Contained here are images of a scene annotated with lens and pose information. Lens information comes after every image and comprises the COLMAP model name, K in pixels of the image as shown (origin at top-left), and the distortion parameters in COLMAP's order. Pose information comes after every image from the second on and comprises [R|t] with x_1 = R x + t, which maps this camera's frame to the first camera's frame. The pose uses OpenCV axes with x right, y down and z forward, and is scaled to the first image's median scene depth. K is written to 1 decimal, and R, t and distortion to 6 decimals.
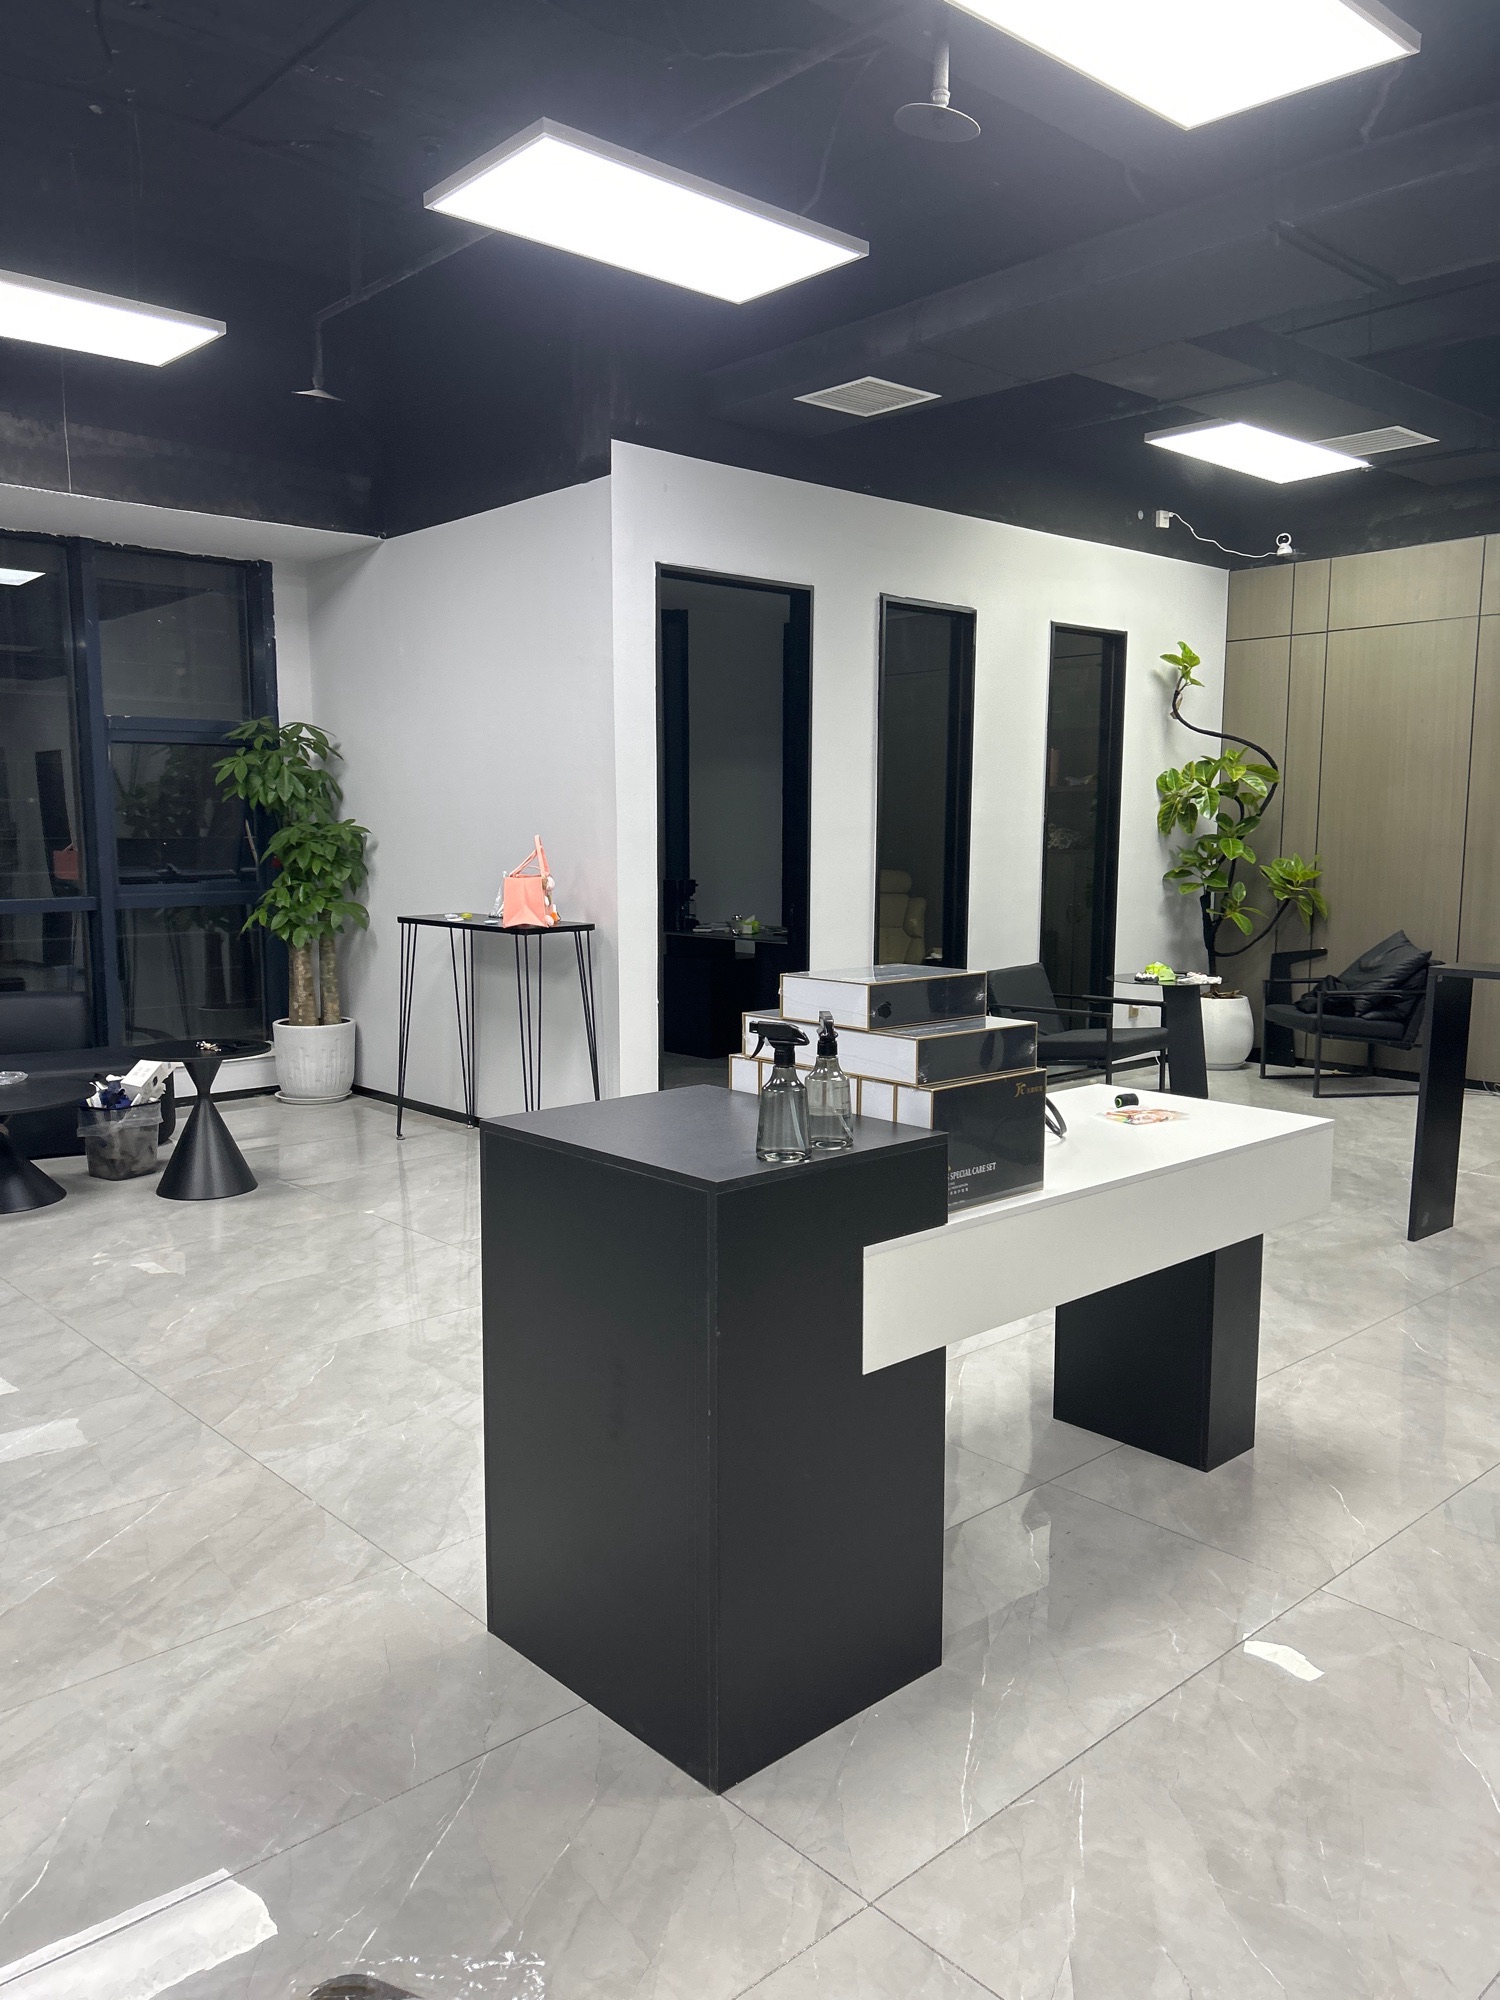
lens RADIAL K [[1521.0, 0, 749.1], [0, 1521.0, 1002.7], [0, 0, 1]] dist [0.012257, 0.002193]
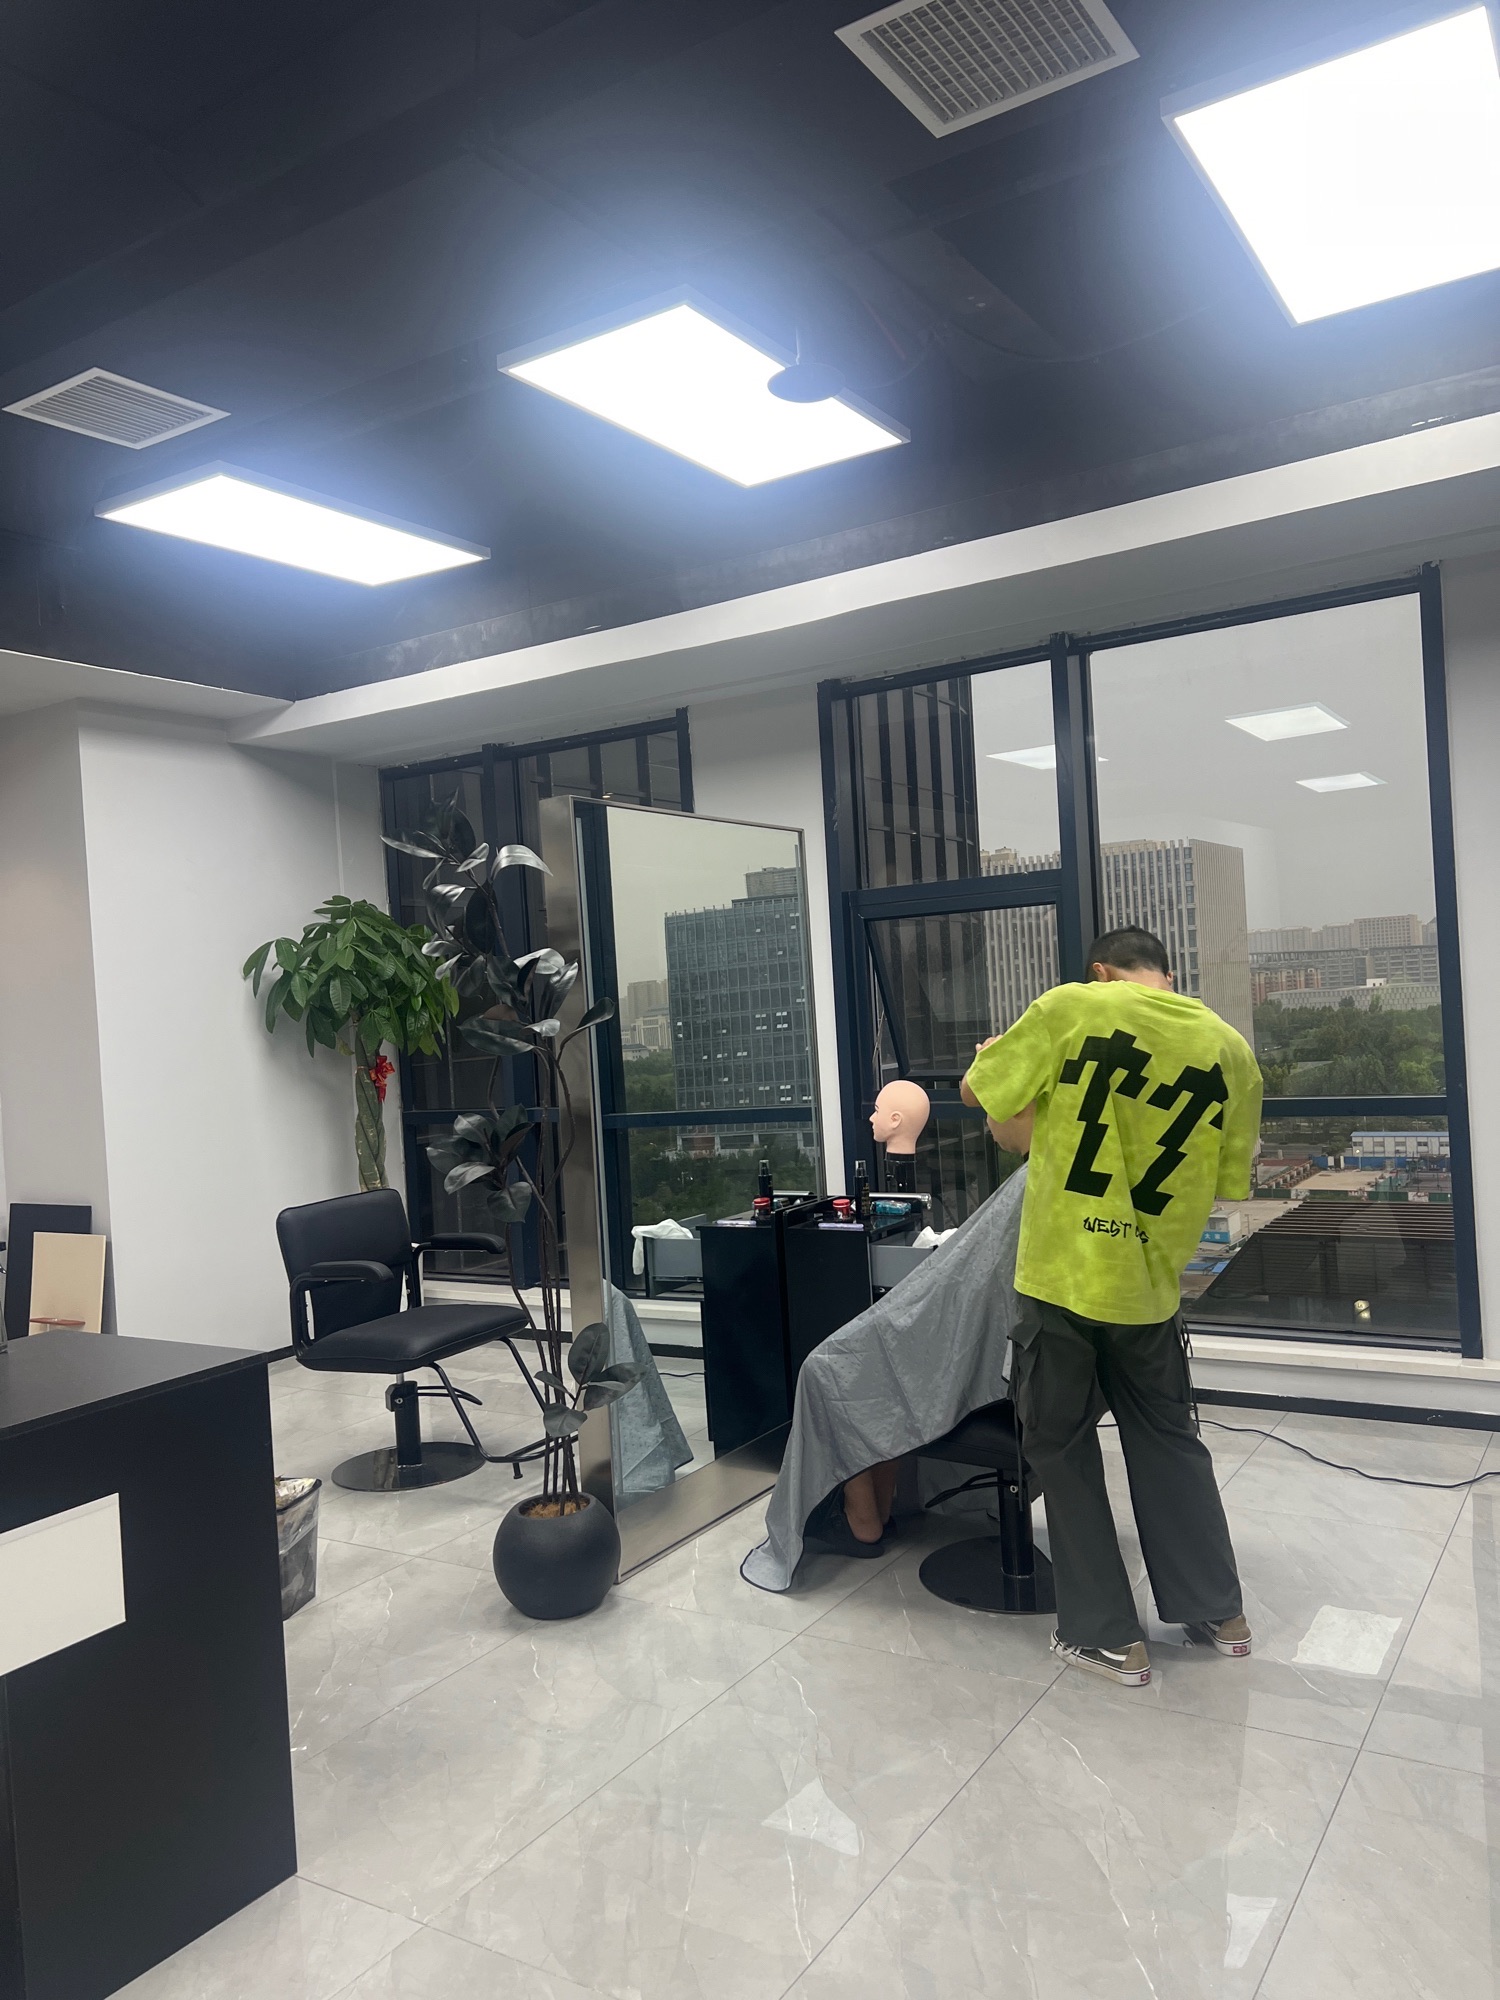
lens RADIAL K [[1508.0, 0, 755.2], [0, 1508.0, 995.4], [0, 0, 1]] dist [0.001031, -0.001738]
pose [[-0.962537, 0.060438, -0.264330, -0.221247], [0.031349, 0.993110, 0.112914, -0.247446], [0.269333, 0.100397, -0.957800, 1.866211]]
